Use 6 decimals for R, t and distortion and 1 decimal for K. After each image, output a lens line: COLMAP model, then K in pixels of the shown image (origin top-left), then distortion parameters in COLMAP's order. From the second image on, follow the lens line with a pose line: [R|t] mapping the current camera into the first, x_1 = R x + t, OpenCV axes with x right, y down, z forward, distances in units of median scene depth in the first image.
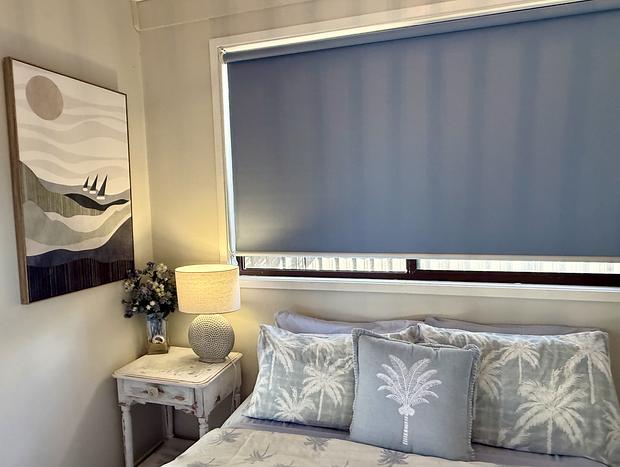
lens RADIAL K [[443.9, 0, 310.0], [0, 443.9, 233.5], [0, 0, 1]] dist [0.002689, 0.001062]
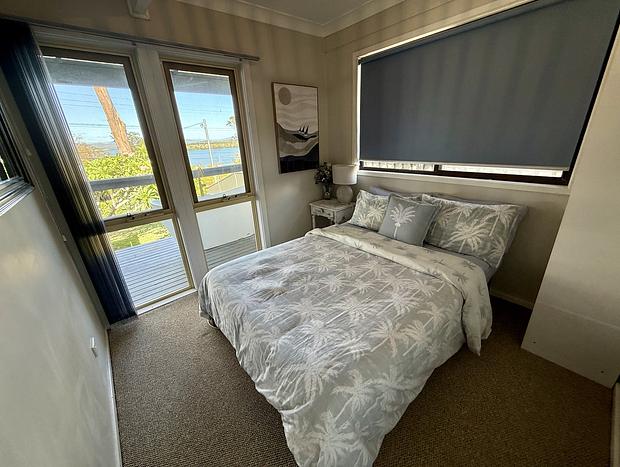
lens RADIAL K [[250.4, 0, 310.0], [0, 250.4, 233.5], [0, 0, 1]] dist [-0.000383, 0.000048]
pose [[0.848985, 0.176168, -0.498186, 0.429131], [-0.014954, 0.950422, 0.310604, 0.011995], [0.528205, -0.256249, 0.809528, -0.354220]]
